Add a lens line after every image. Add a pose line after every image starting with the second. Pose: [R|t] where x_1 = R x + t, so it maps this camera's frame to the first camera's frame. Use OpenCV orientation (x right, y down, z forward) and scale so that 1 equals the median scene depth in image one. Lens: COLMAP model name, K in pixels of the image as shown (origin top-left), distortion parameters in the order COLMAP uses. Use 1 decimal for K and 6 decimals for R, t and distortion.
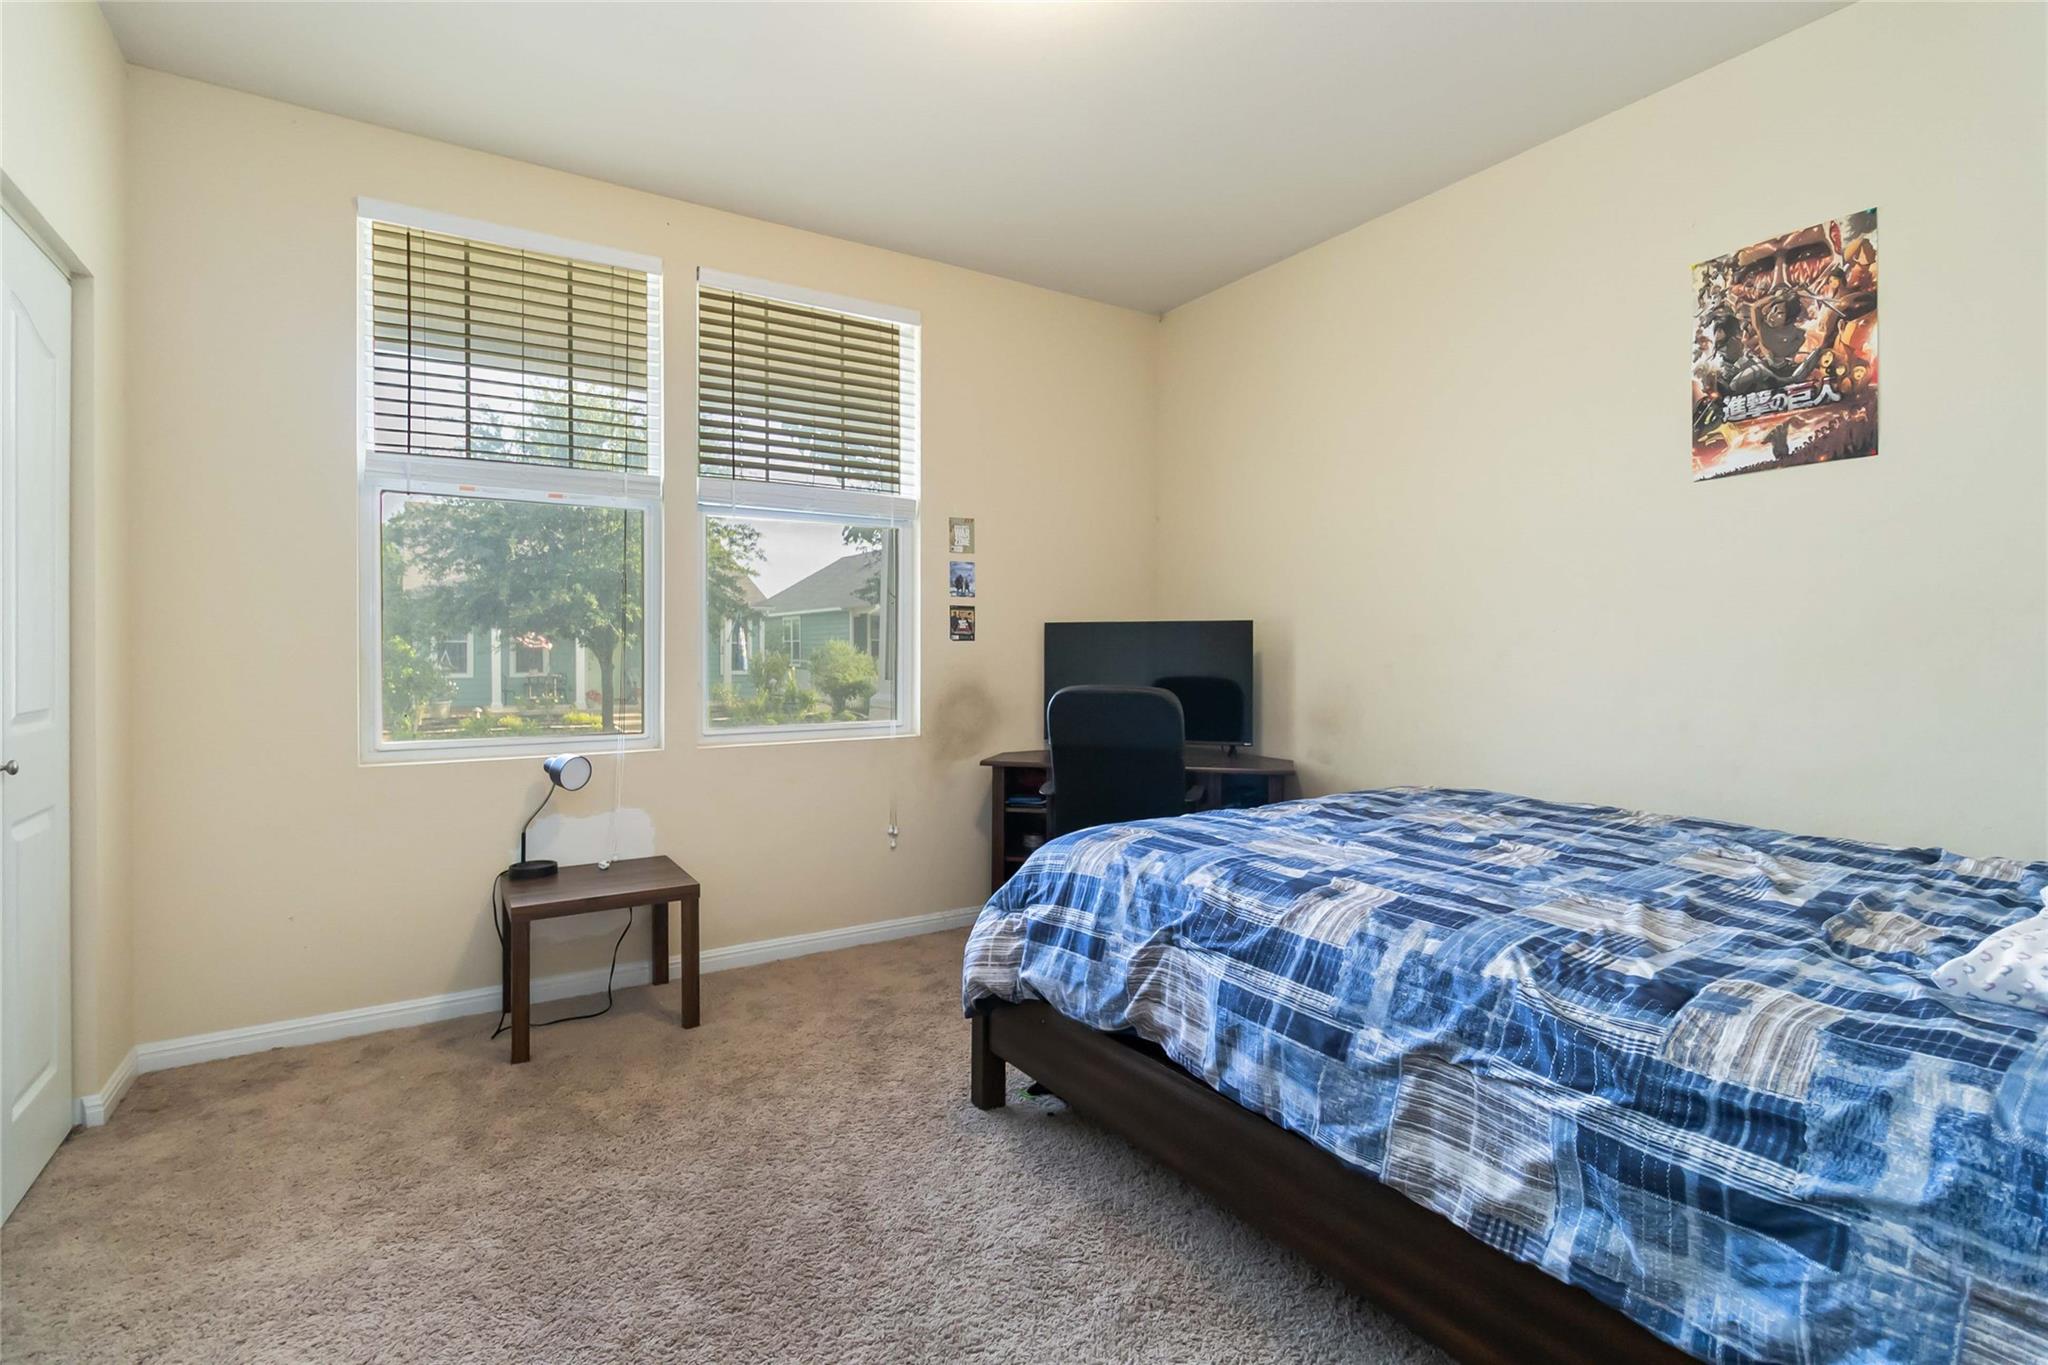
lens RADIAL K [[956.4, 0, 1026.9], [0, 956.4, 667.3], [0, 0, 1]] dist [-0.000692, 0.000466]
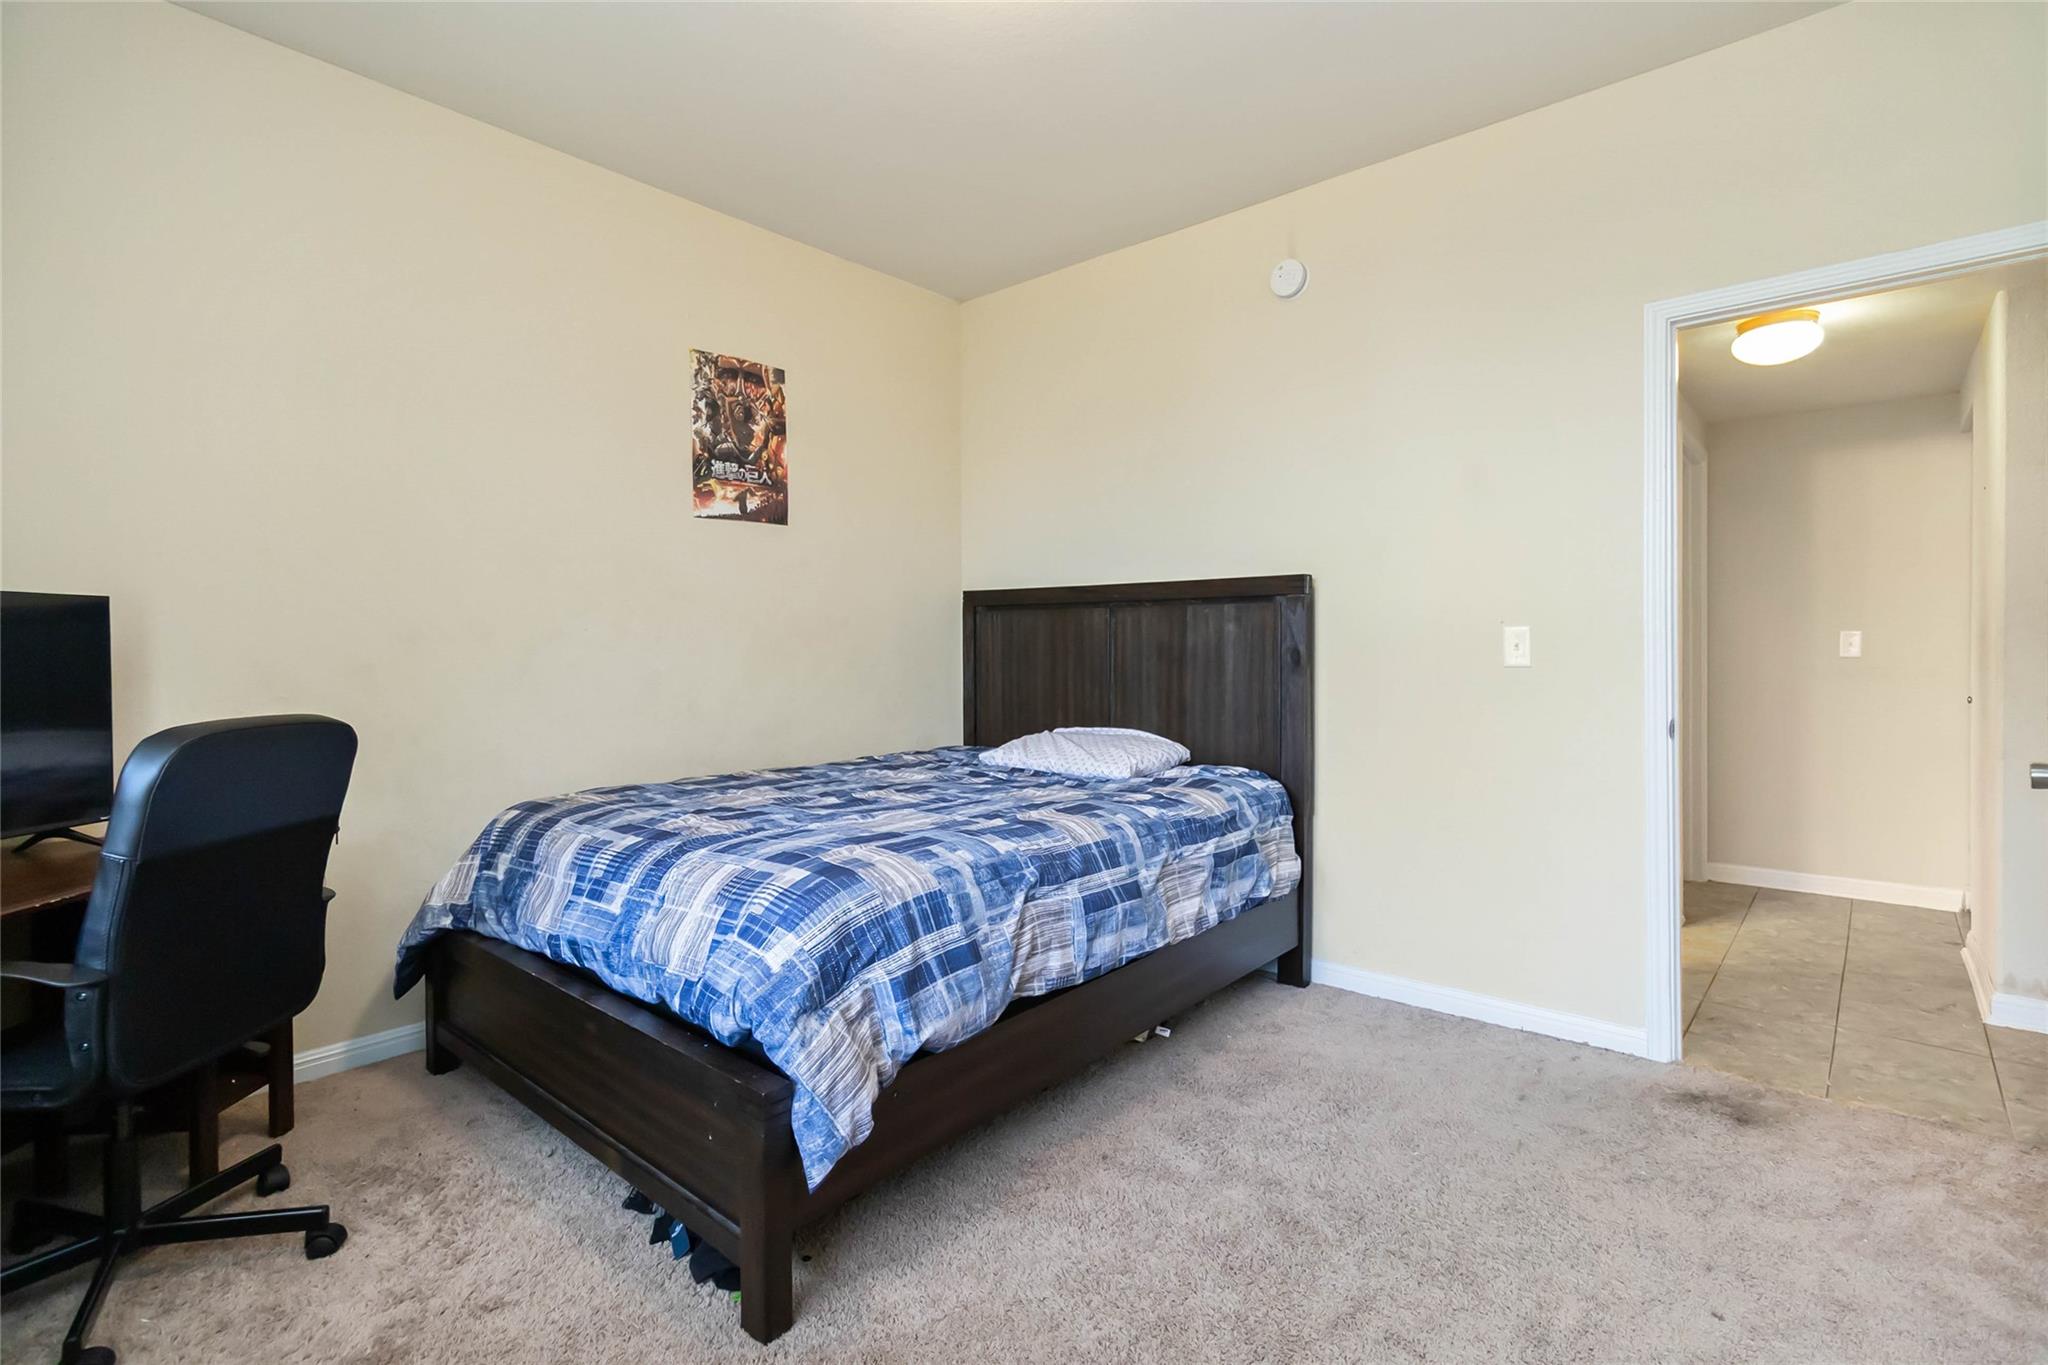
lens RADIAL K [[956.4, 0, 1028.9], [0, 956.4, 672.9], [0, 0, 1]] dist [-0.000692, 0.000466]
pose [[-0.273639, -0.025676, 0.961490, -0.745221], [0.021588, 0.999228, 0.032828, -0.018520], [-0.961590, 0.029740, -0.272874, 1.024196]]
